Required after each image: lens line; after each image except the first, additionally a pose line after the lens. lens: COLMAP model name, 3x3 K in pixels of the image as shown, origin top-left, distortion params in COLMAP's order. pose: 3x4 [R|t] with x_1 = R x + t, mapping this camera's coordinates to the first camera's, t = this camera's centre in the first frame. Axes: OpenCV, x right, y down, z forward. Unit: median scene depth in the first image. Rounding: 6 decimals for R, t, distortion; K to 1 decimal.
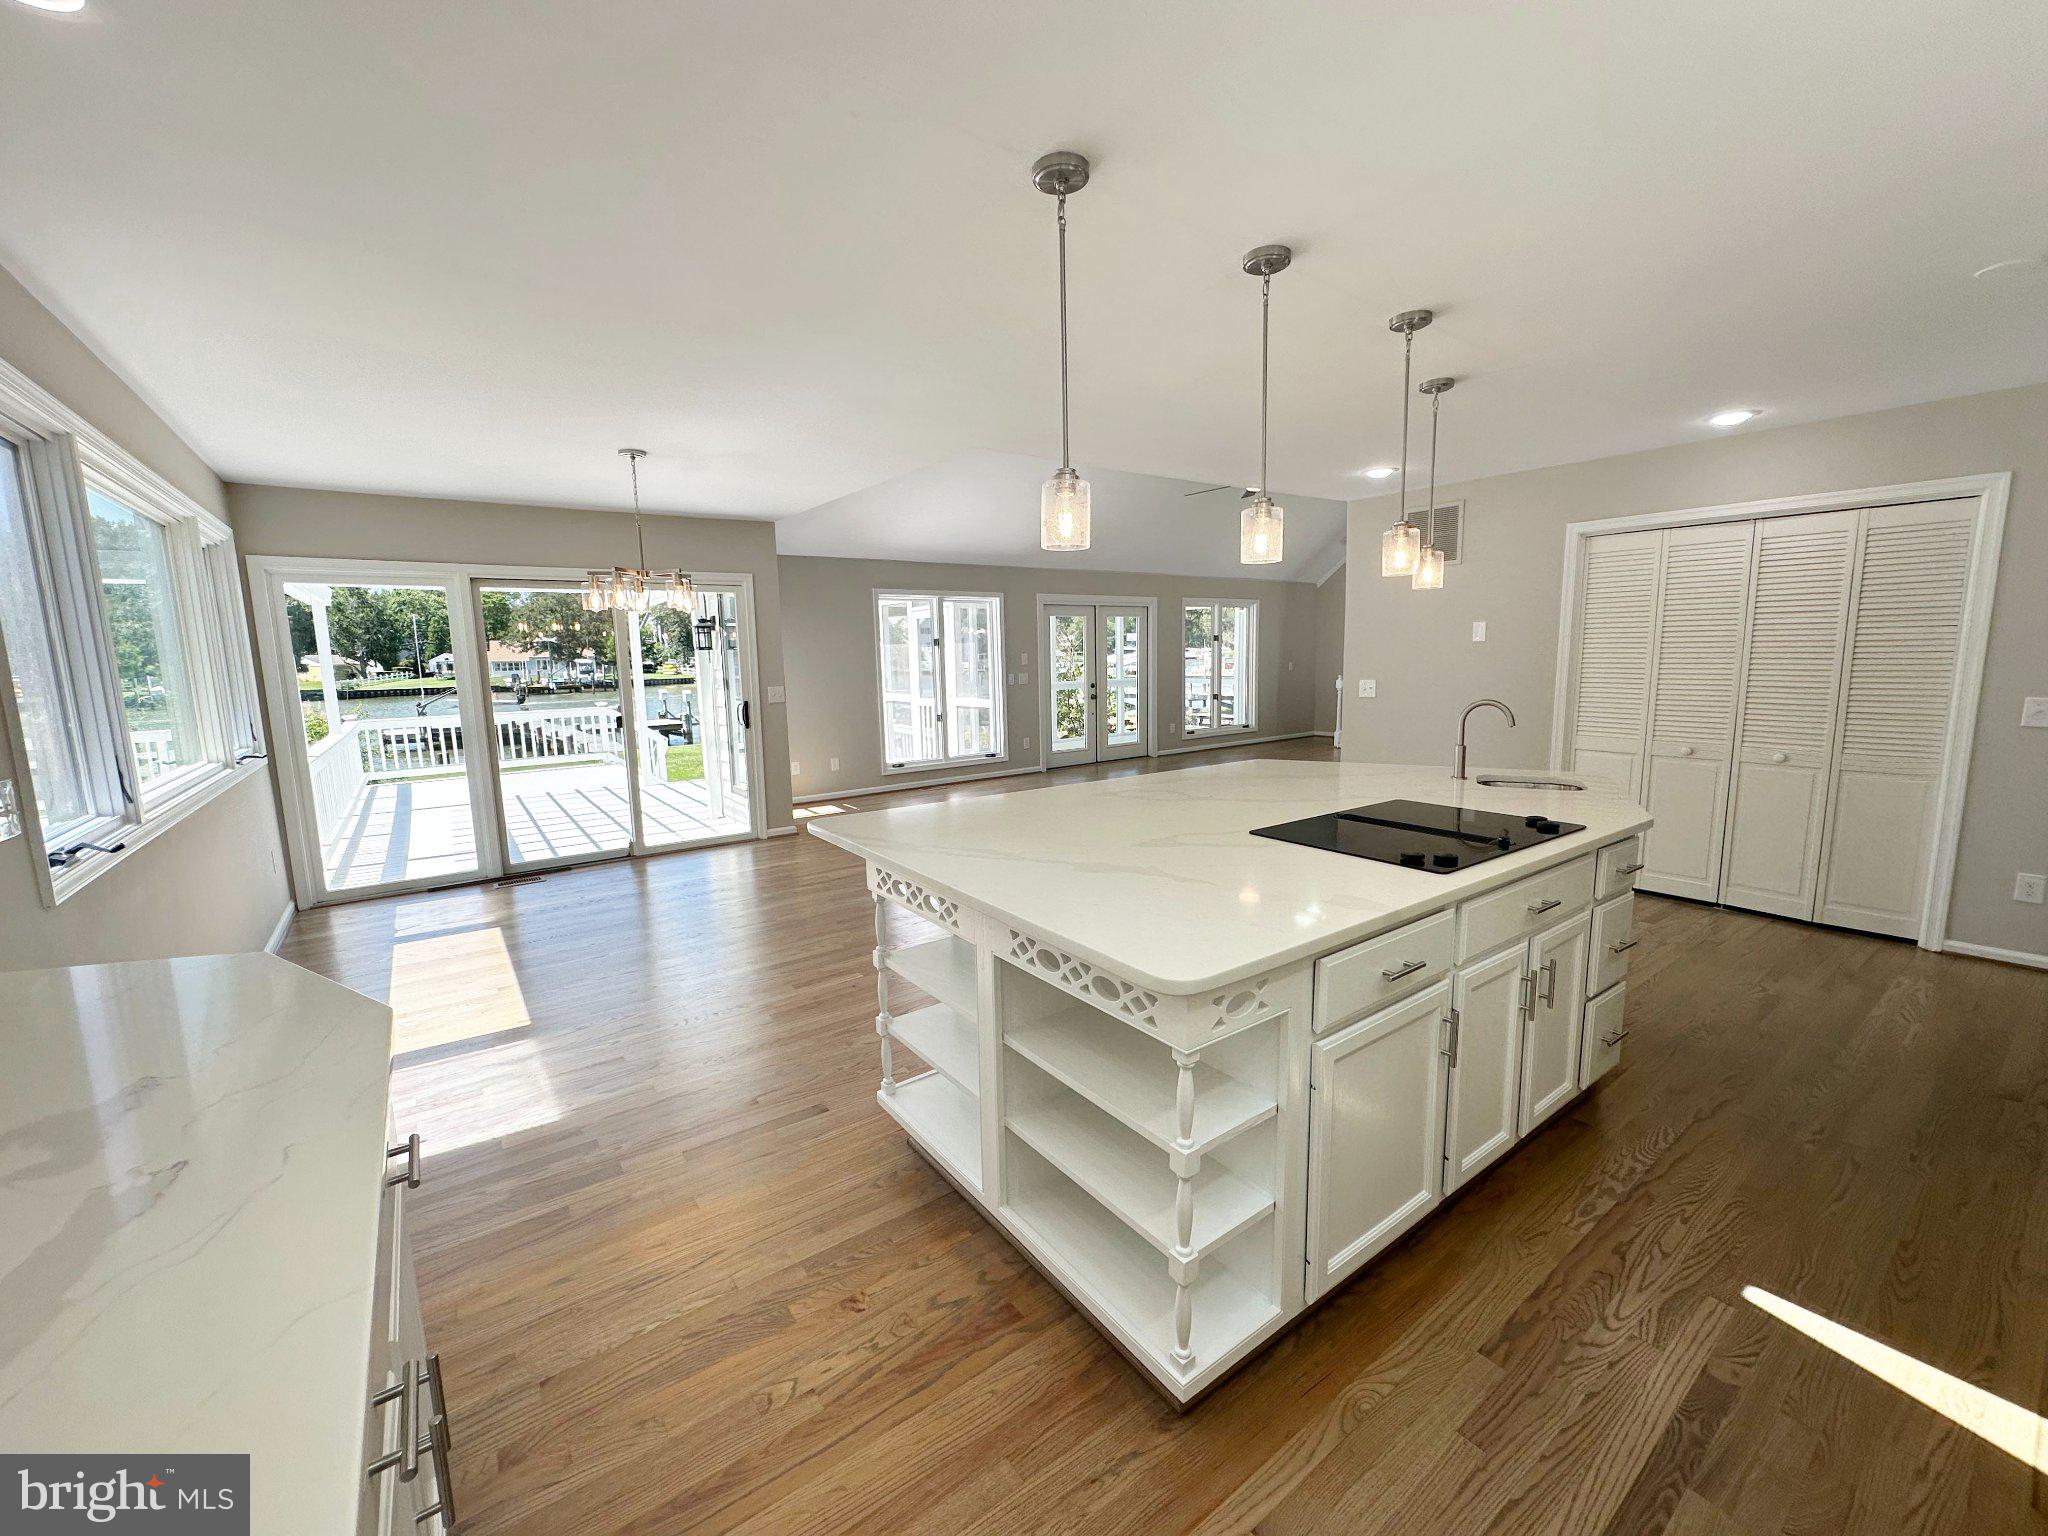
lens RADIAL K [[815.7, 0, 1023.6], [0, 815.7, 770.3], [0, 0, 1]] dist [-0.001367, 0.000204]
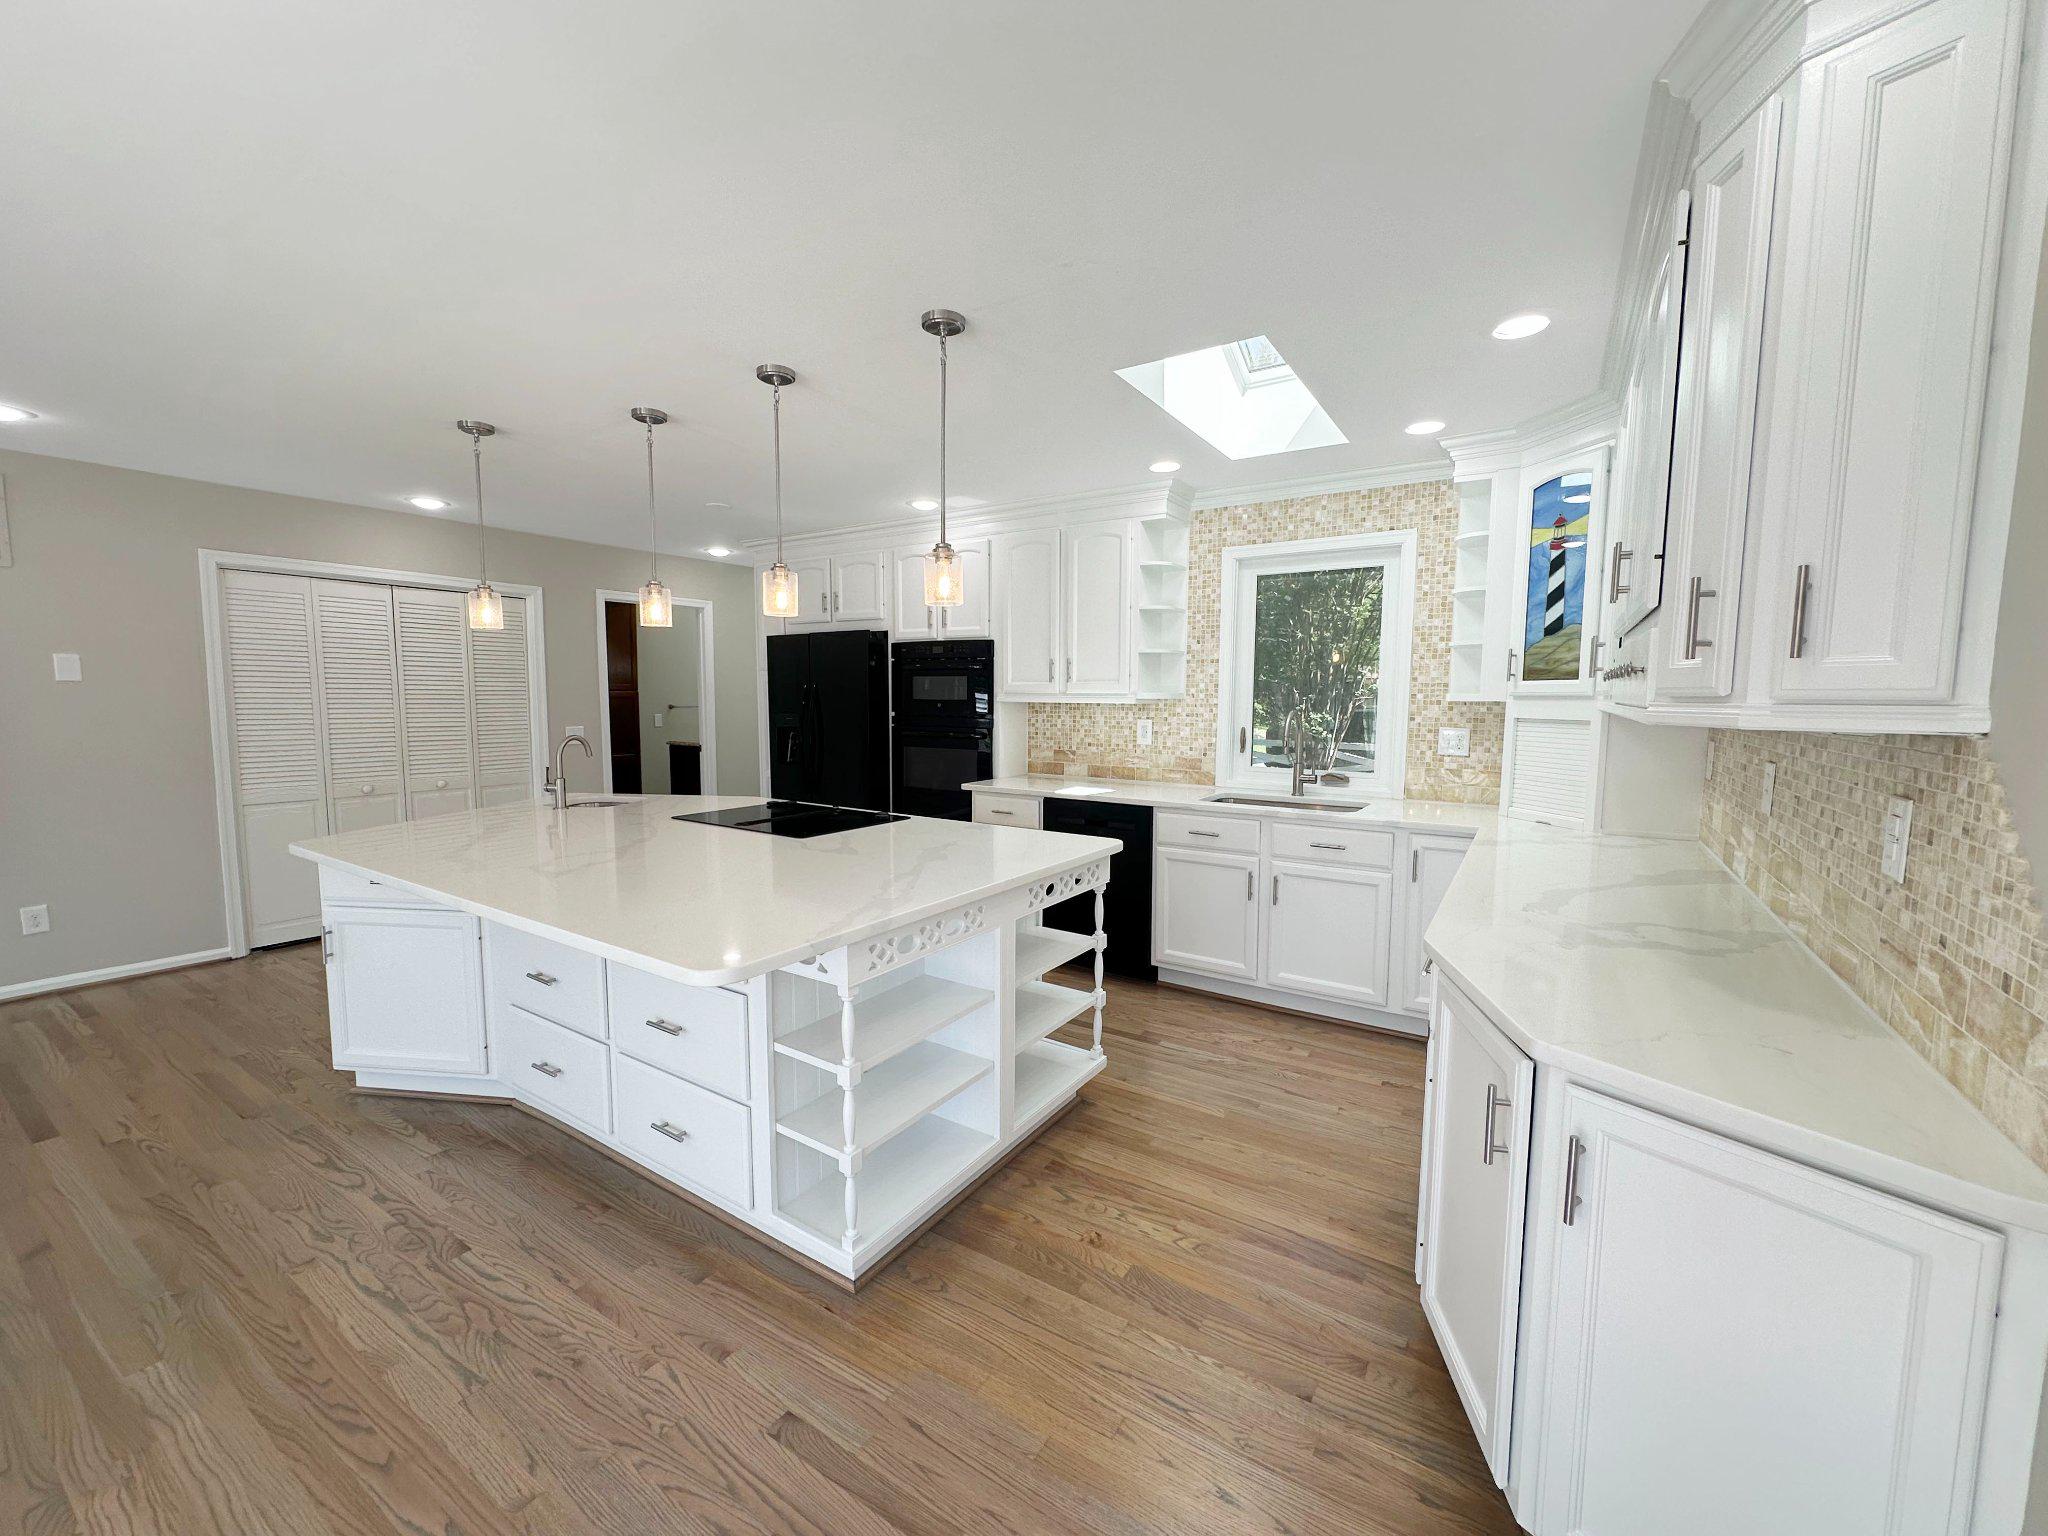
lens RADIAL K [[817.7, 0, 1022.8], [0, 817.7, 768.0], [0, 0, 1]] dist [-0.002350, 0.000645]
pose [[-0.358243, -0.067015, 0.931220, -0.377161], [0.134605, 0.983293, 0.122545, -0.050718], [-0.923874, 0.169248, -0.343237, 0.430550]]
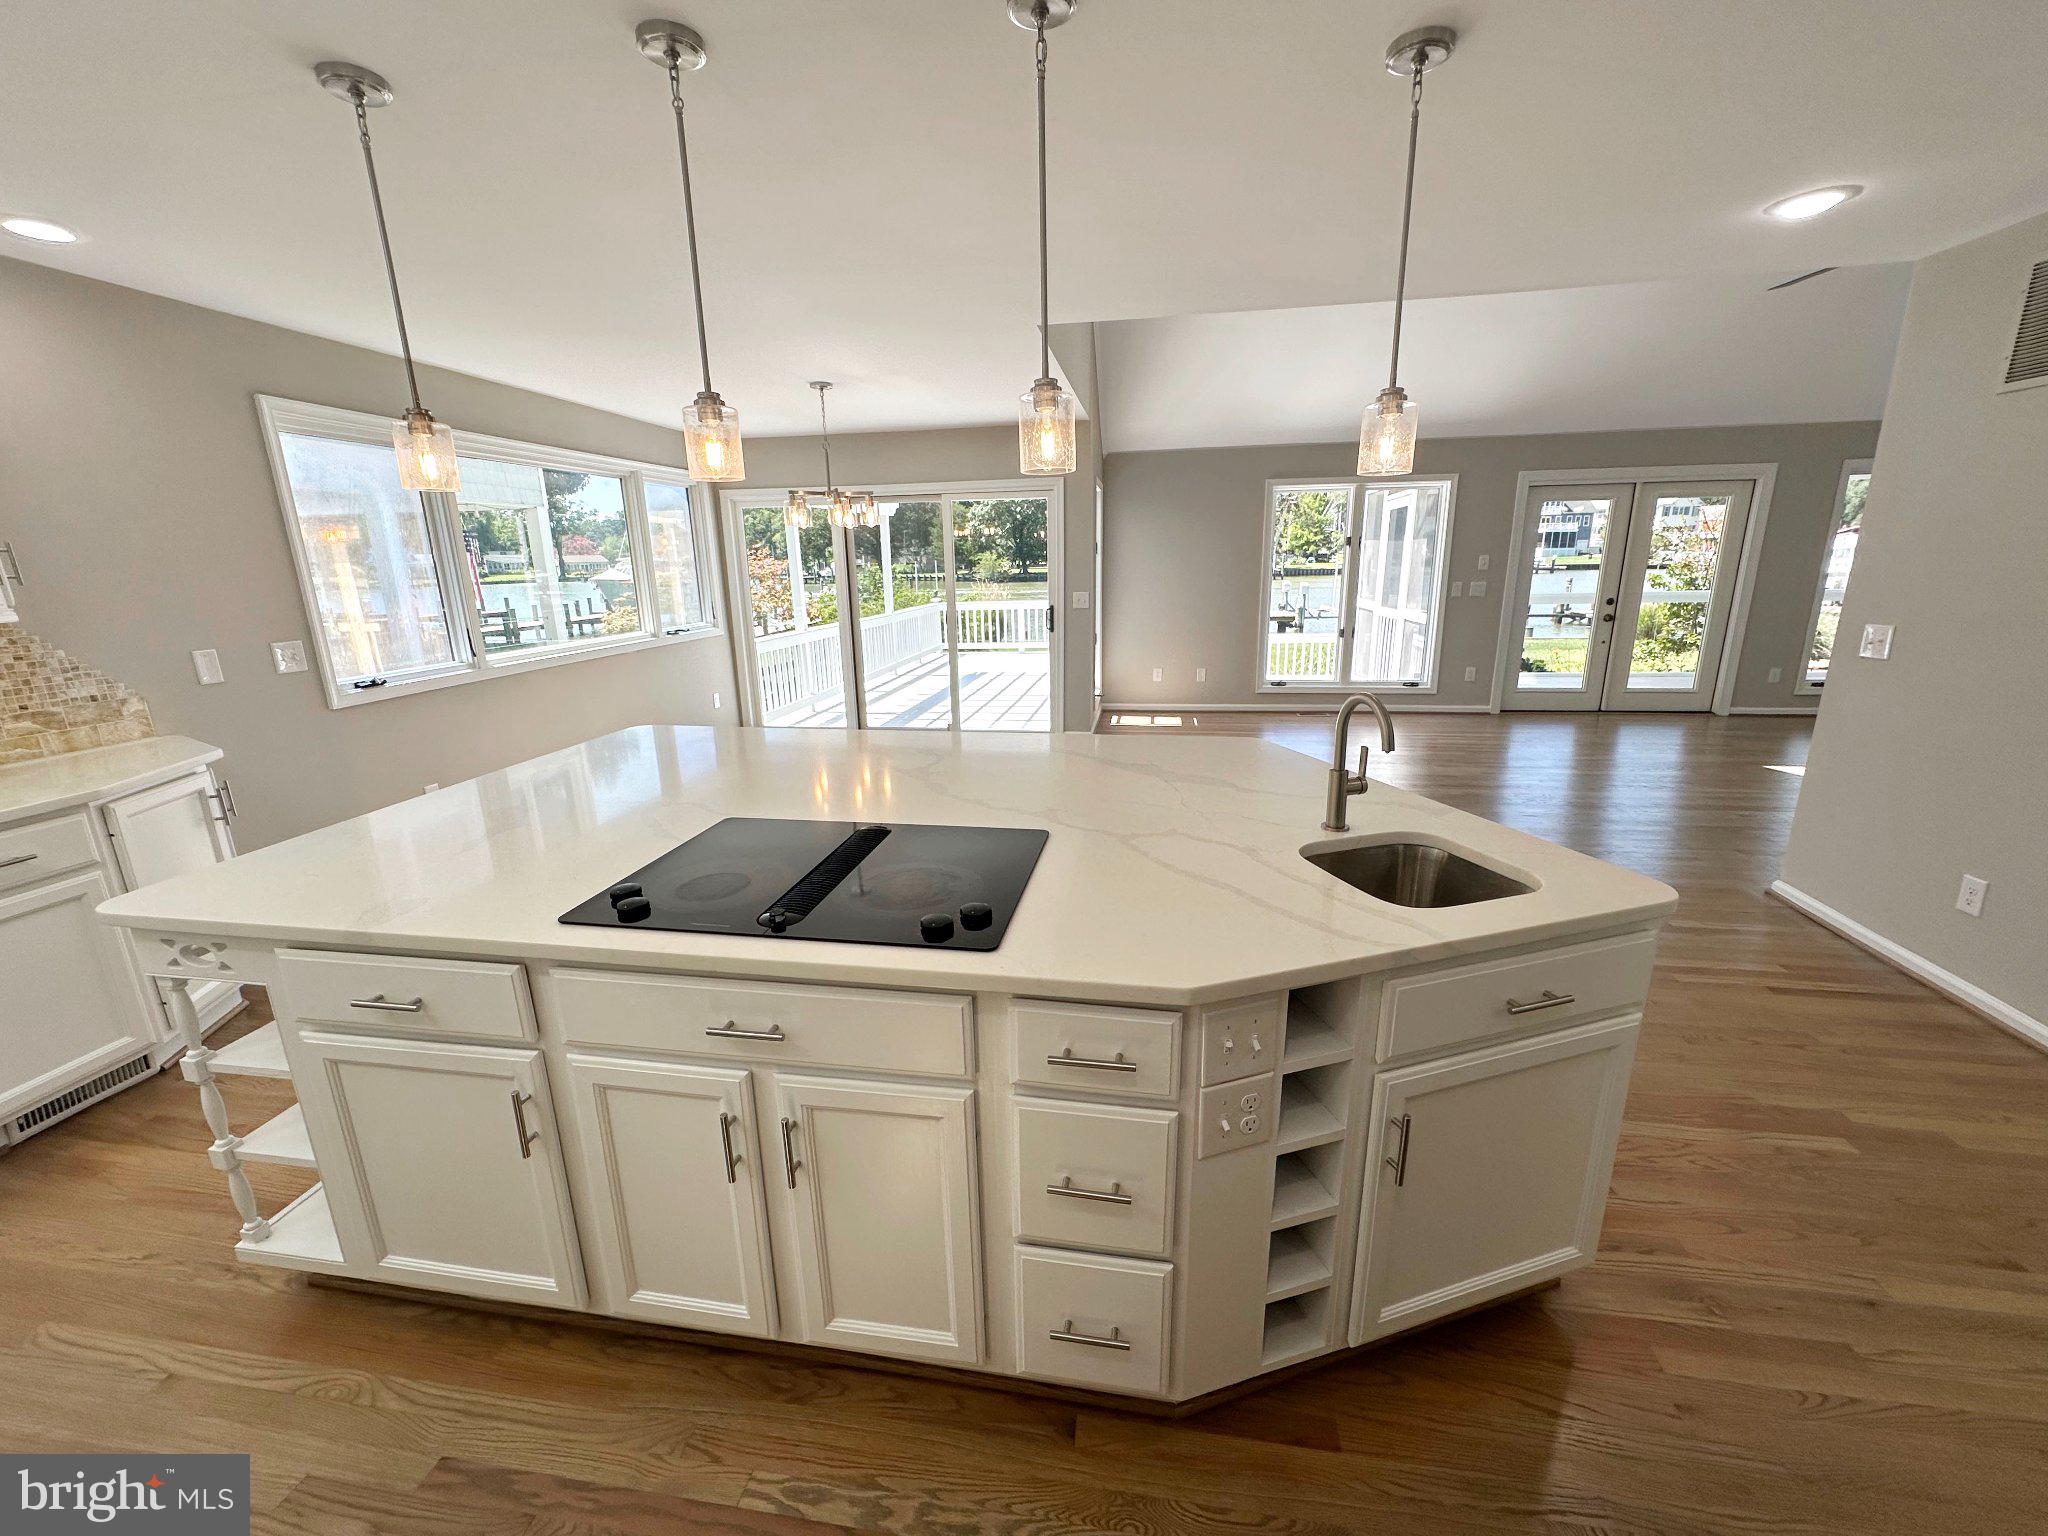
lens RADIAL K [[817.7, 0, 1022.8], [0, 817.7, 768.0], [0, 0, 1]] dist [-0.002350, 0.000645]
pose [[0.704958, 0.185601, -0.684534, 0.411168], [-0.096455, 0.981274, 0.166724, -0.055672], [0.702659, -0.051507, 0.709660, 0.245668]]
